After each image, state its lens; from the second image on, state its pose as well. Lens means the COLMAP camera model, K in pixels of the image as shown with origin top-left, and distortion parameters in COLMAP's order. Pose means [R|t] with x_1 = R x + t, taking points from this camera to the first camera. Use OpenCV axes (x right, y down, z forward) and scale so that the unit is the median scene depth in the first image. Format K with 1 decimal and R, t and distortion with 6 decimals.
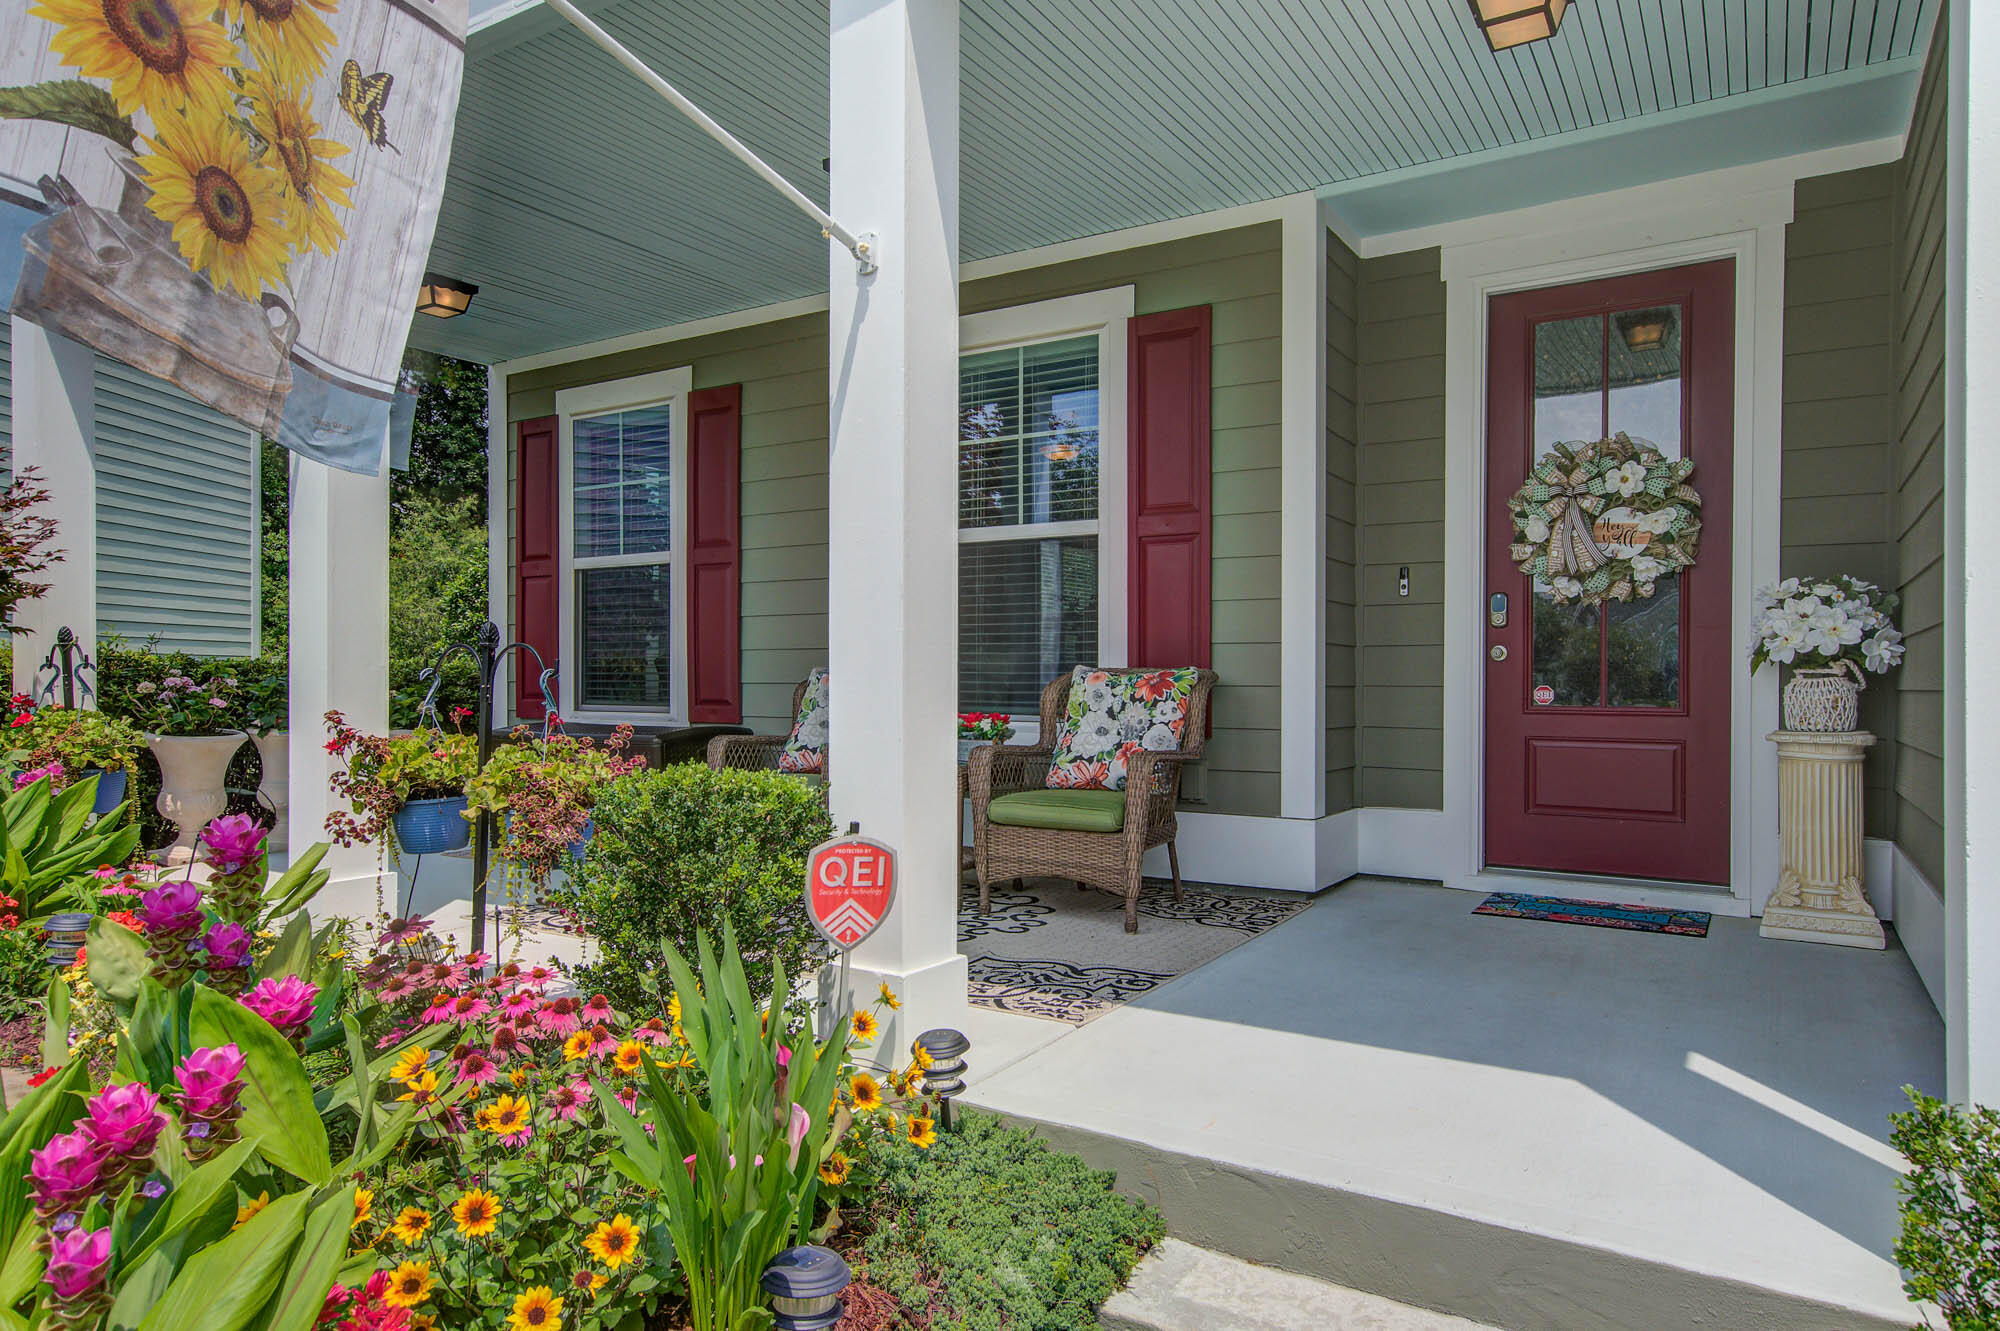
lens RADIAL K [[1221.5, 0, 1002.2], [0, 1221.5, 687.0], [0, 0, 1]] dist [-0.001277, -0.000766]
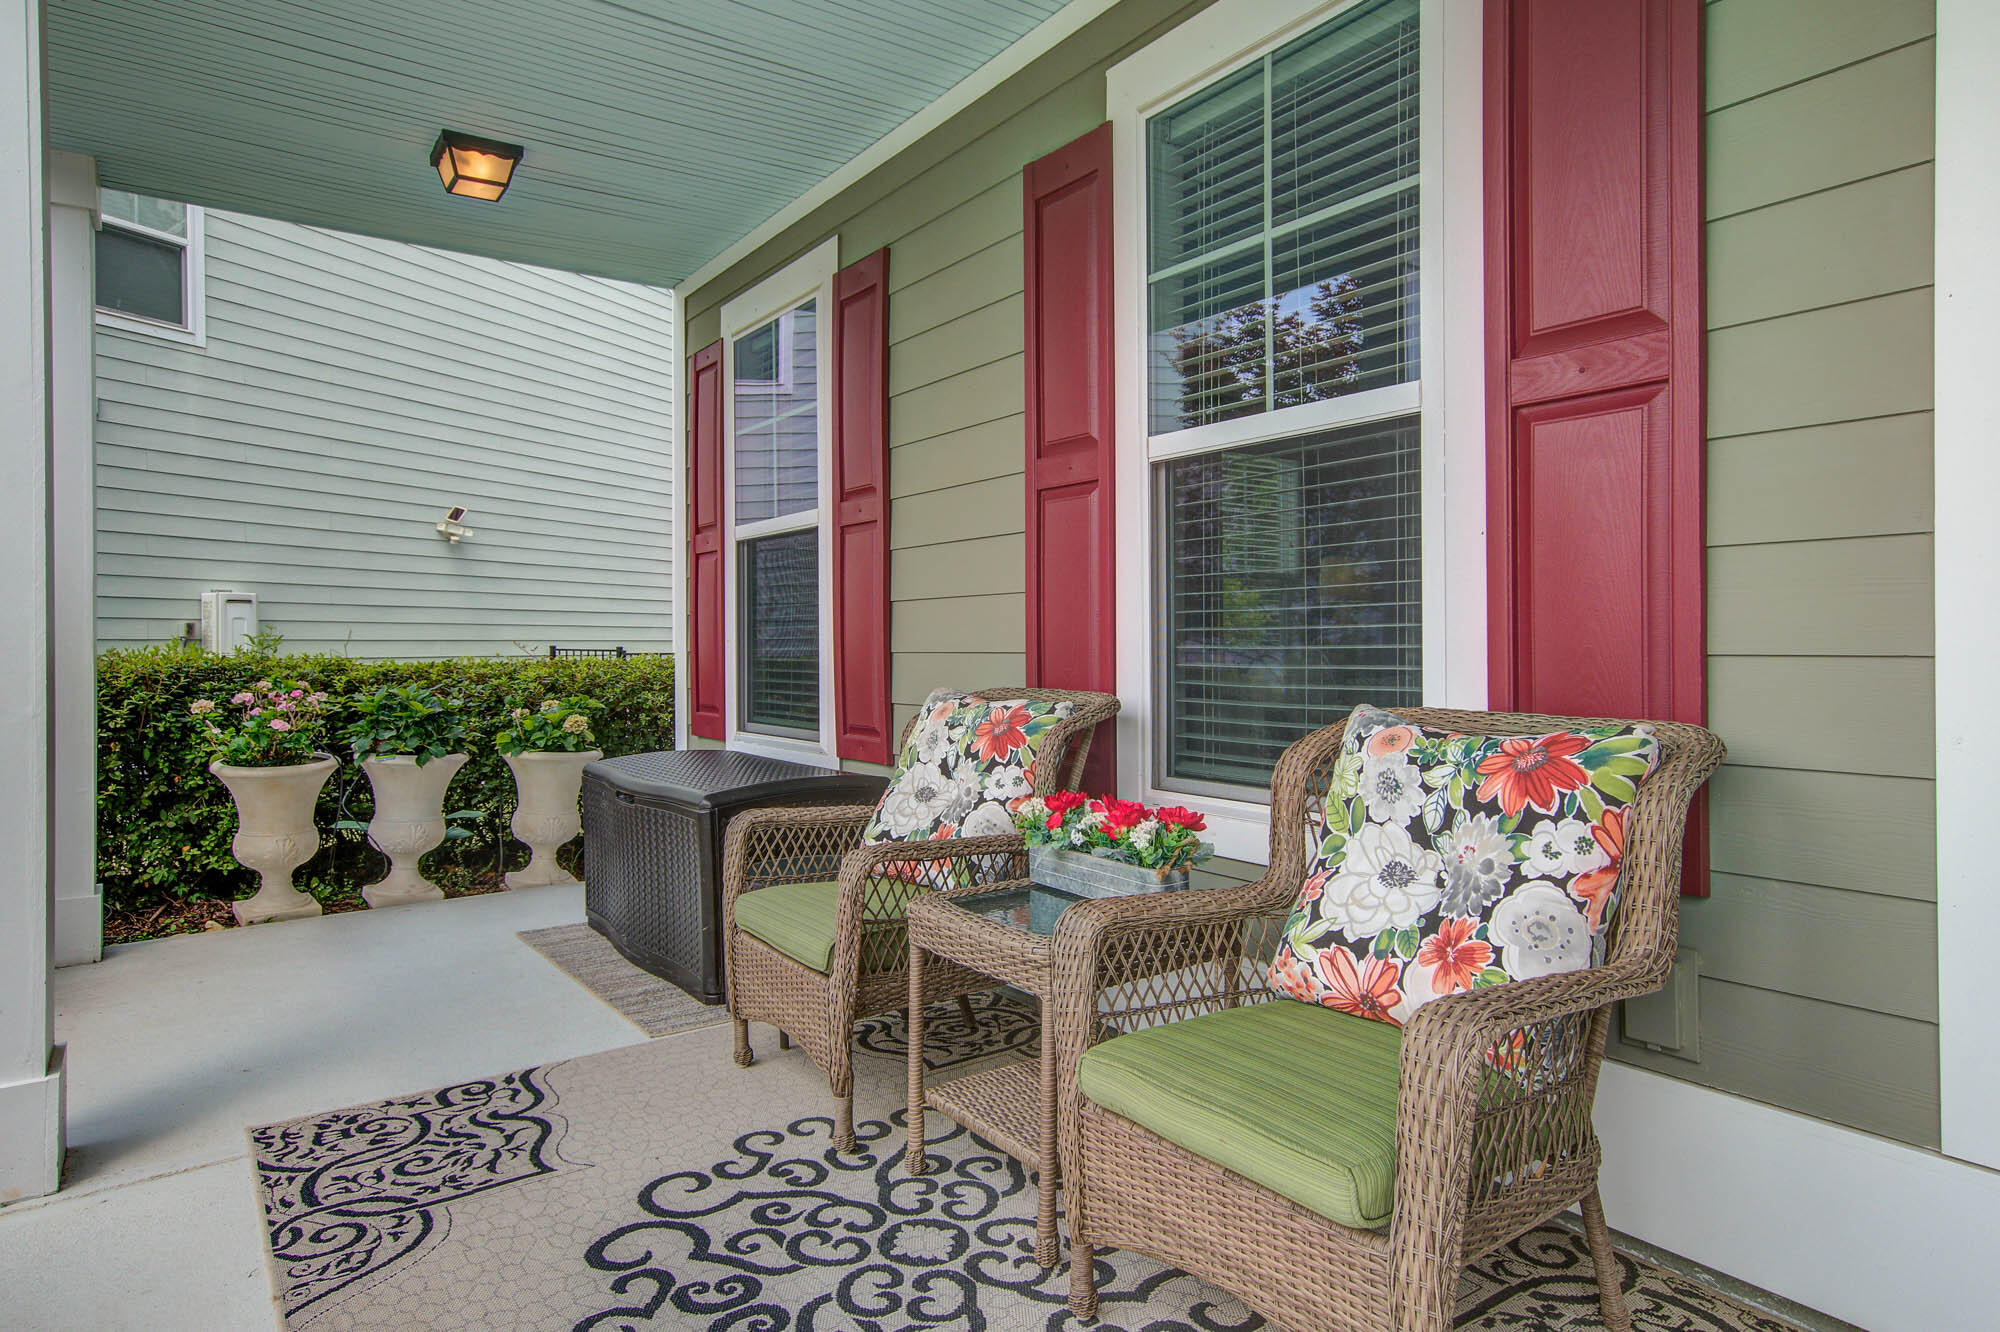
lens RADIAL K [[1182.0, 0, 1004.4], [0, 1182.0, 658.8], [0, 0, 1]] dist [-0.002409, -0.002941]
pose [[0.925924, -0.003244, -0.377696, 0.107976], [0.004427, 0.999988, 0.002263, -0.037118], [0.377684, -0.003768, 0.925927, 0.572616]]
